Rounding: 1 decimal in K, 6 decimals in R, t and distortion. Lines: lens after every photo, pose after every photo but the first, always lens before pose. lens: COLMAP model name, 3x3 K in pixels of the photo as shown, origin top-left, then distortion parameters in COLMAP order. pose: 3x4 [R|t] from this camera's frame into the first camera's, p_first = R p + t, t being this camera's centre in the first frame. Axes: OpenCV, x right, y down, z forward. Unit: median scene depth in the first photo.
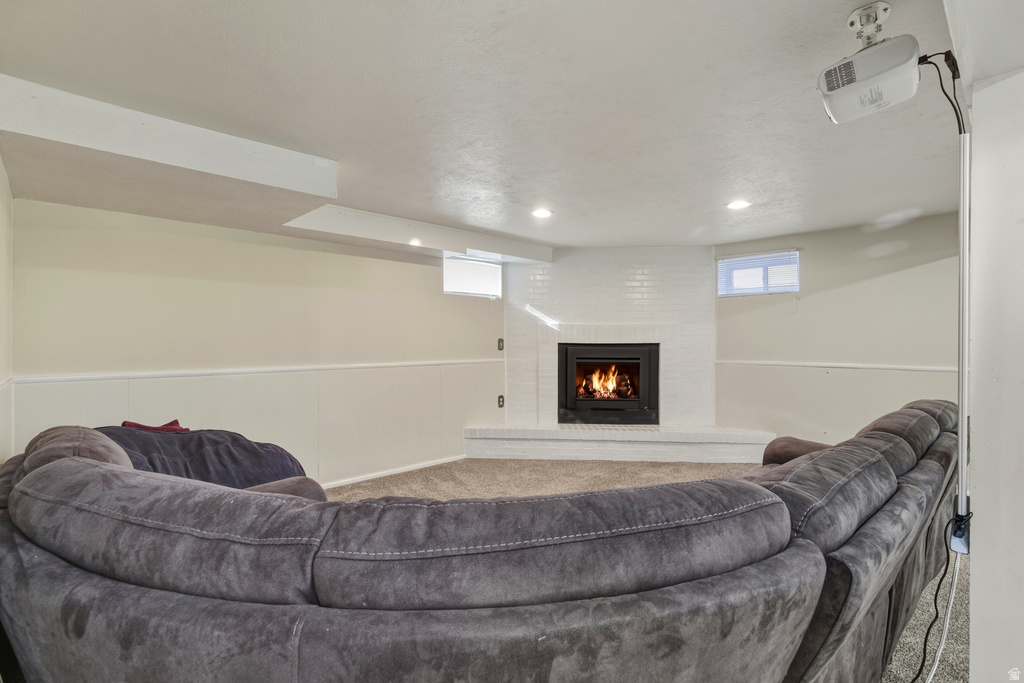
lens RADIAL K [[476.8, 0, 513.2], [0, 476.8, 341.6], [0, 0, 1]] dist [0.002844, 0.000048]
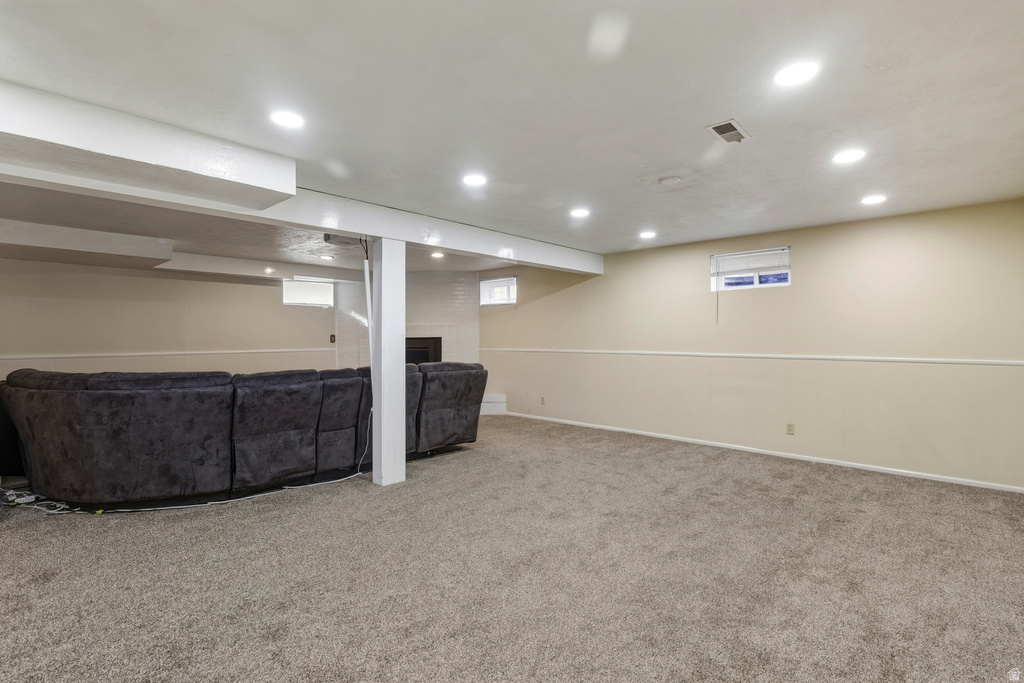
lens RADIAL K [[476.8, 0, 512.2], [0, 476.8, 342.5], [0, 0, 1]] dist [0.002844, 0.000048]
pose [[0.998162, -0.006461, 0.060259, 0.443850], [0.006039, 0.999956, 0.007183, 0.010757], [-0.060303, -0.006805, 0.998157, -0.500522]]
